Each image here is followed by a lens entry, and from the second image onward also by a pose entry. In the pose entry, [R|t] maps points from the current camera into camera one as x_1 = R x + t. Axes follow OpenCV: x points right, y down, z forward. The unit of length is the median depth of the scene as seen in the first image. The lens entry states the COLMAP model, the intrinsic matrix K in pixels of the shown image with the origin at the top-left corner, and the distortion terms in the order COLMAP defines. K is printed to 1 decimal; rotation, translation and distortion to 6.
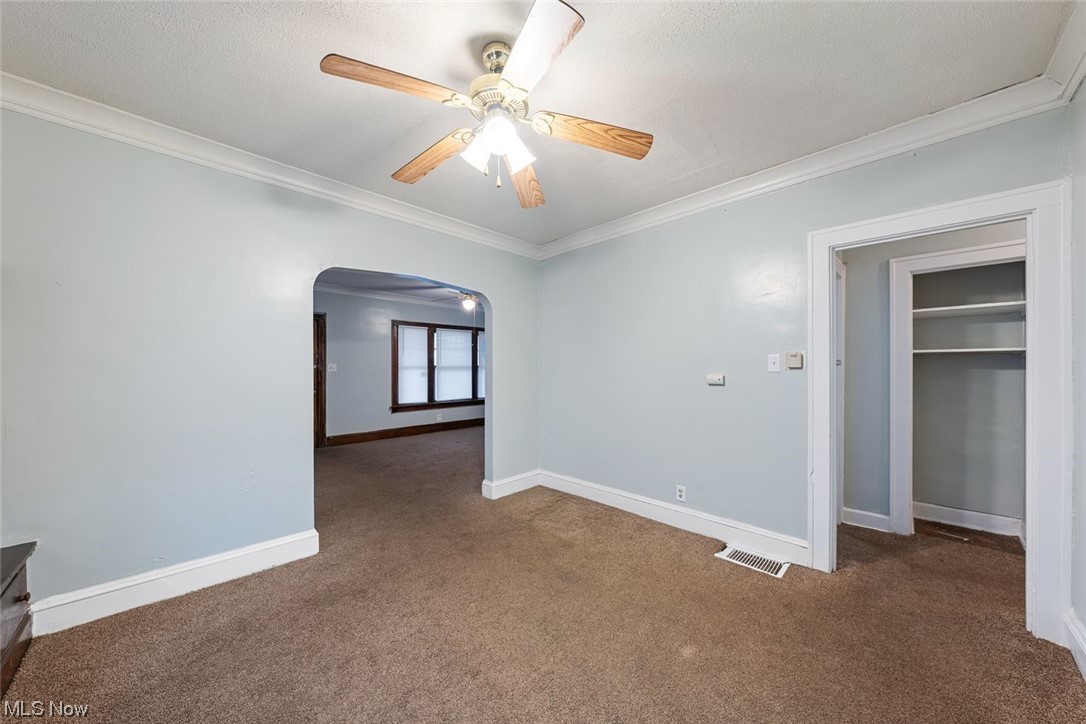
lens RADIAL K [[368.5, 0, 542.3], [0, 368.5, 368.7], [0, 0, 1]] dist [-0.000762, 0.000001]
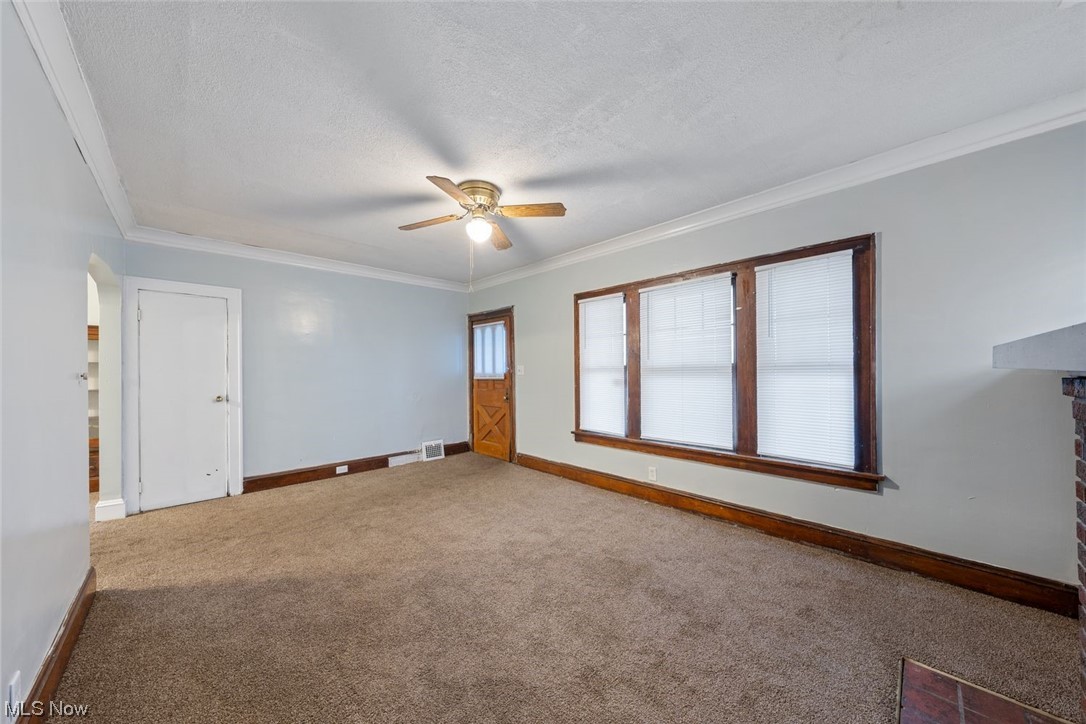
lens RADIAL K [[368.5, 0, 542.3], [0, 368.5, 368.7], [0, 0, 1]] dist [-0.000762, 0.000001]
pose [[-0.016343, -0.002315, -0.999864, 0.221404], [0.001271, 0.999996, -0.002336, -0.003091], [0.999866, -0.001309, -0.016340, 0.934958]]
